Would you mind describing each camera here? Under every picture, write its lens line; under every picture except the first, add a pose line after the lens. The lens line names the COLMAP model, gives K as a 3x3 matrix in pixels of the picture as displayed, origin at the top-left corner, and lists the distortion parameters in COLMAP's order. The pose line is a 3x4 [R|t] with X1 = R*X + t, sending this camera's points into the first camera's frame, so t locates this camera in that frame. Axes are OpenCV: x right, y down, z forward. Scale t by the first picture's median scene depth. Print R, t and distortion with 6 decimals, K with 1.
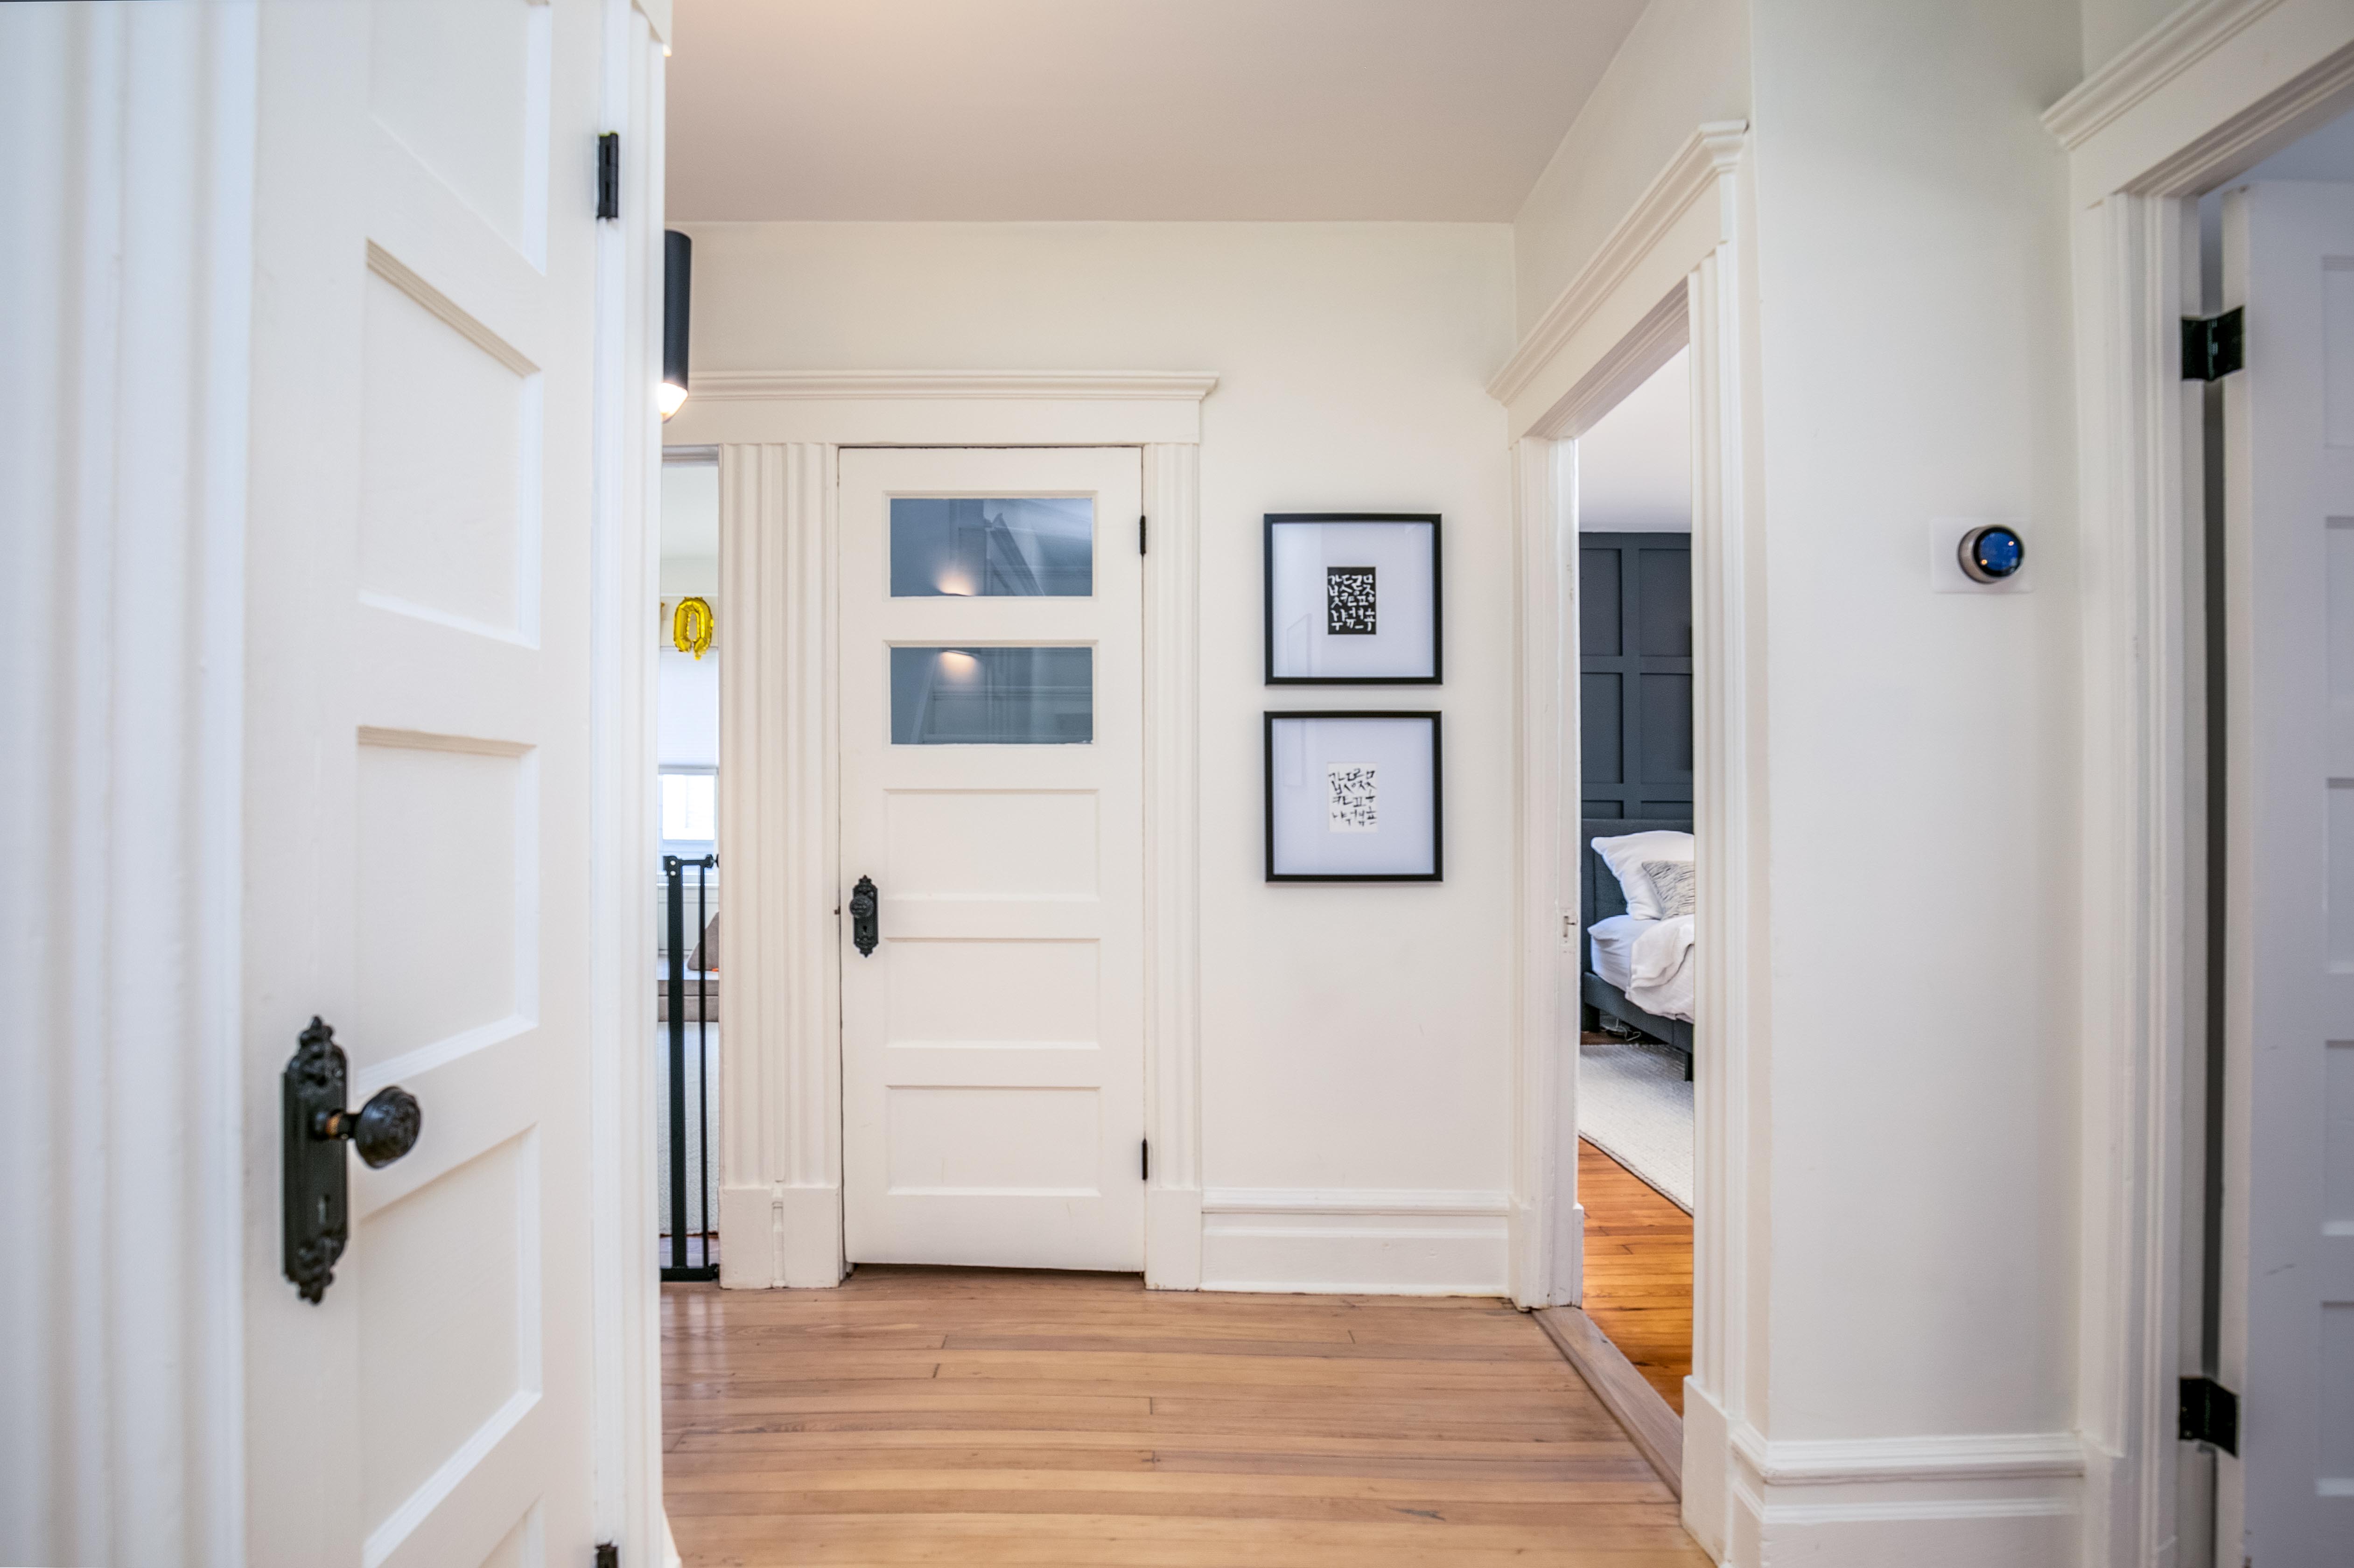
lens RADIAL K [[1073.9, 0, 1178.5], [0, 1073.9, 794.7], [0, 0, 1]] dist [-0.001842, 0.001966]
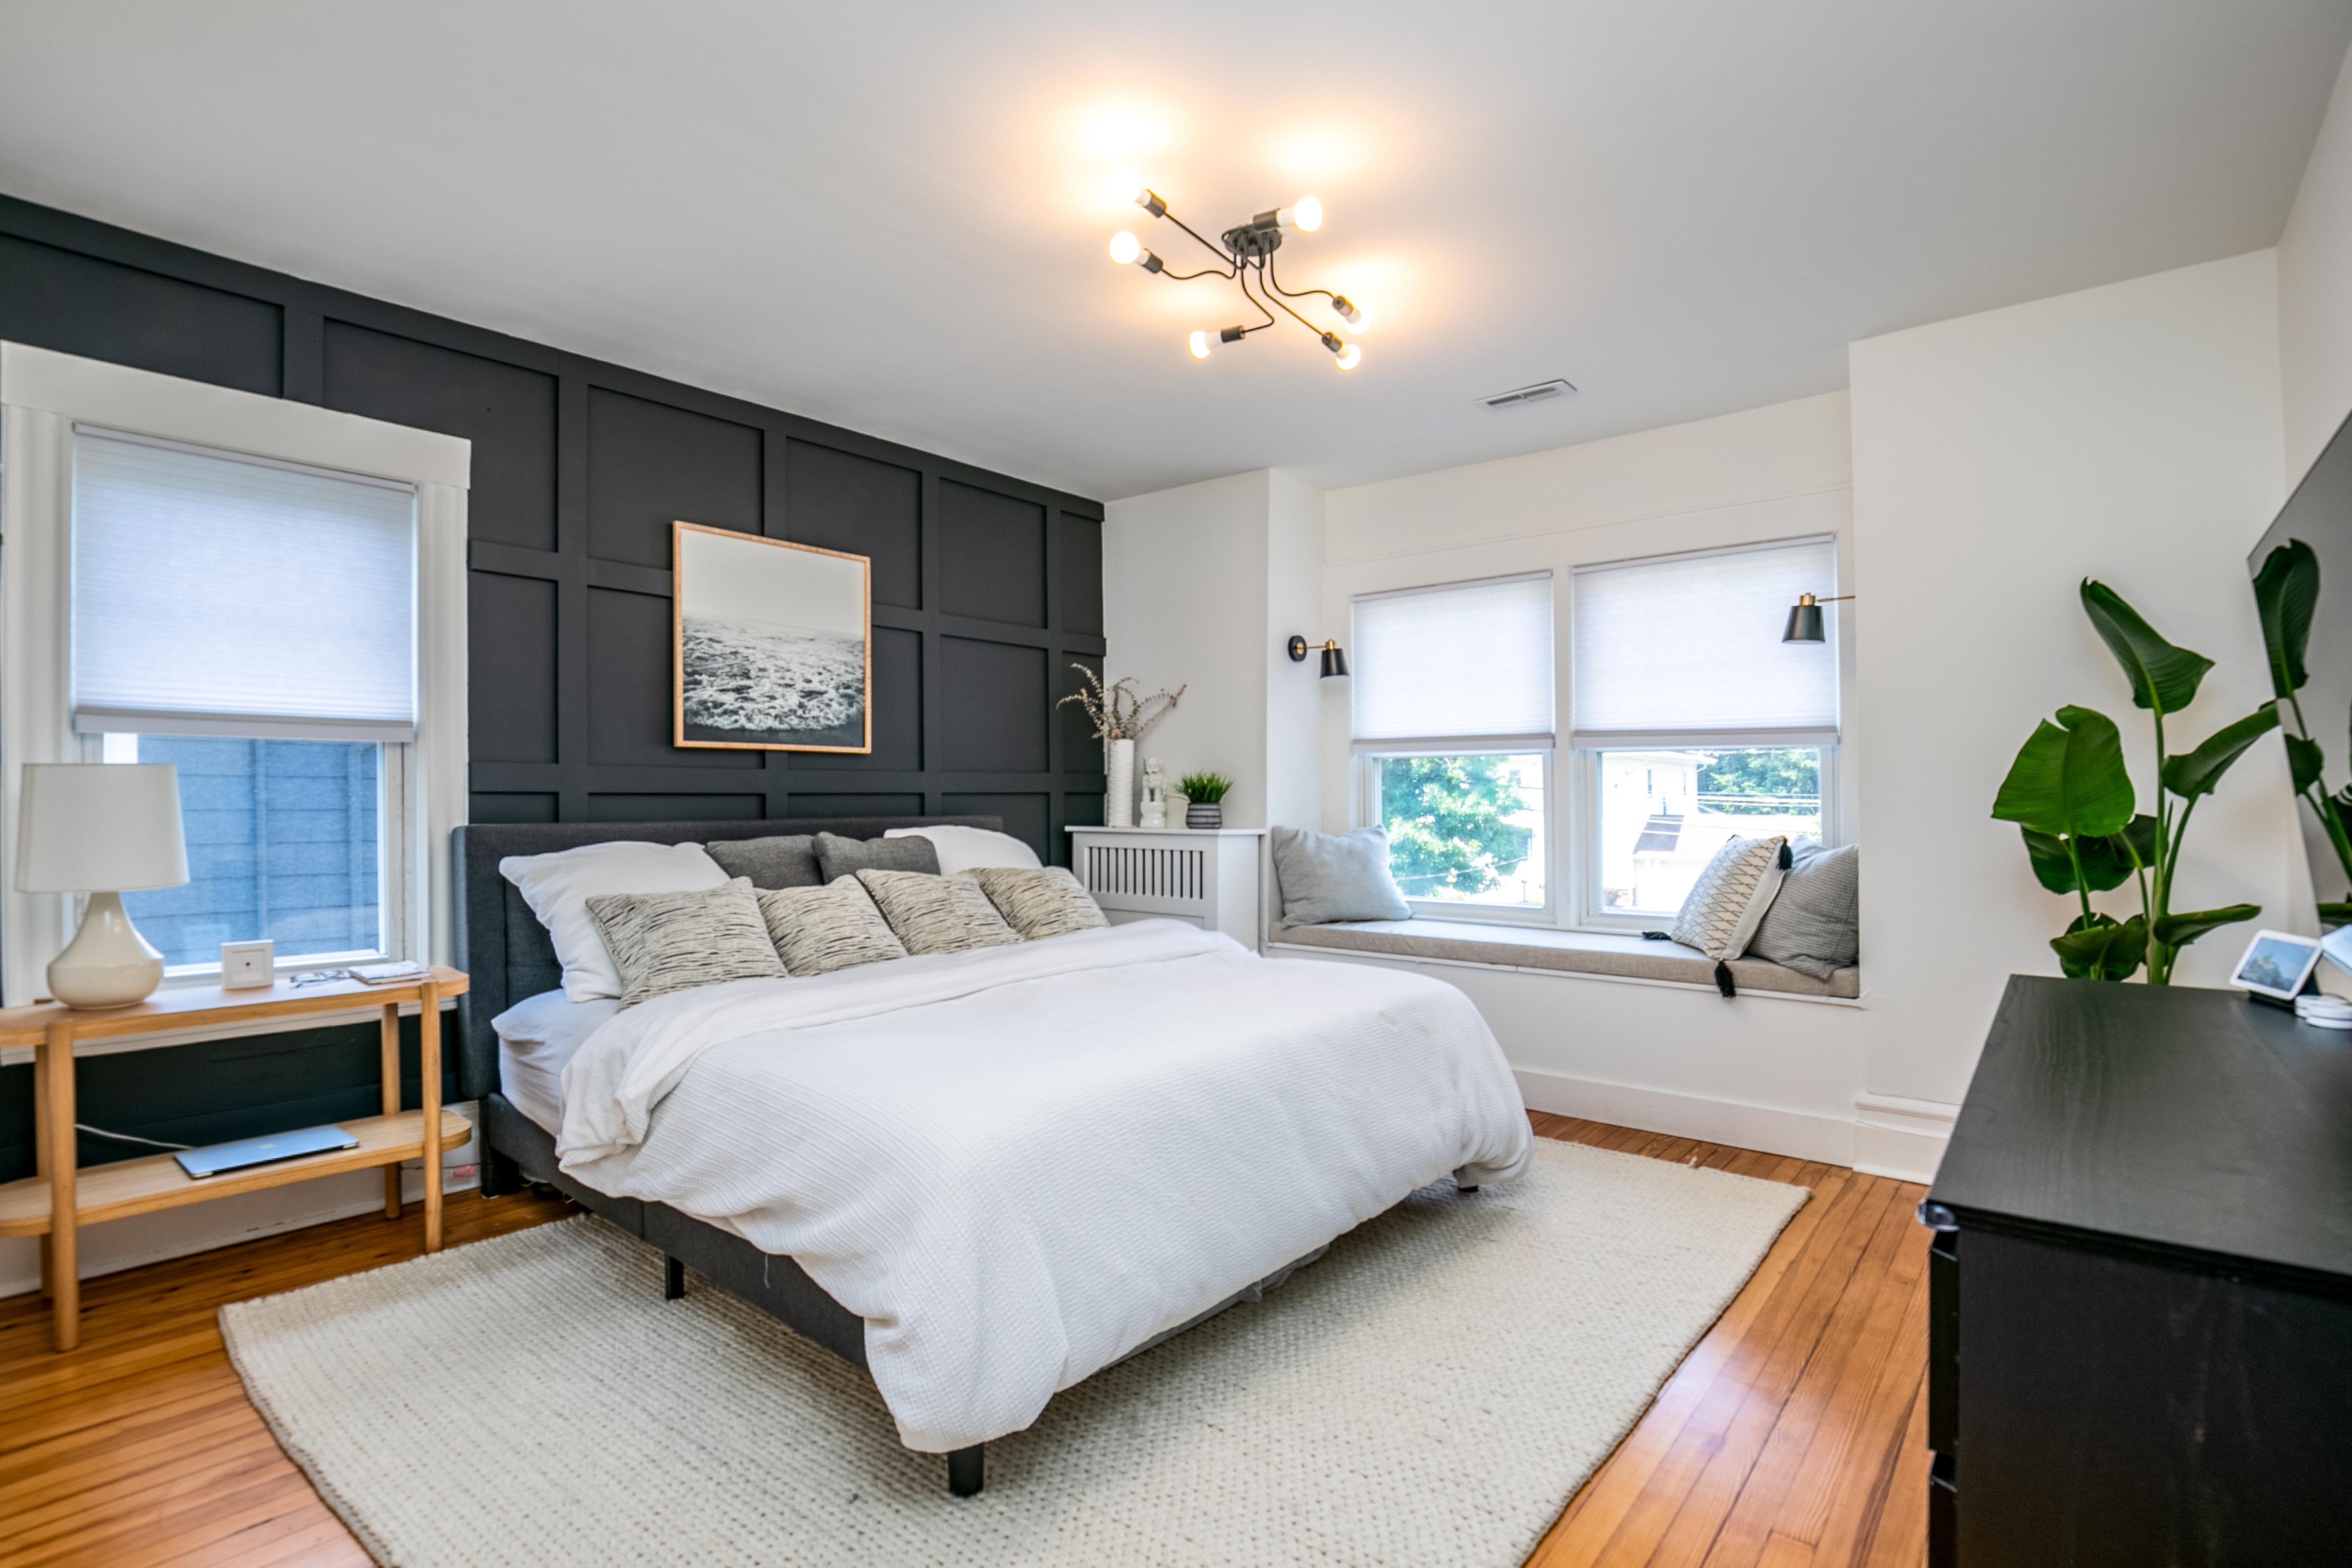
lens RADIAL K [[1073.1, 0, 1173.9], [0, 1073.1, 792.5], [0, 0, 1]] dist [-0.001842, 0.001966]
pose [[0.644664, -0.014185, 0.764334, 0.191744], [0.016331, 0.999855, 0.004783, 0.009527], [-0.764292, 0.009399, 0.644802, 0.382499]]
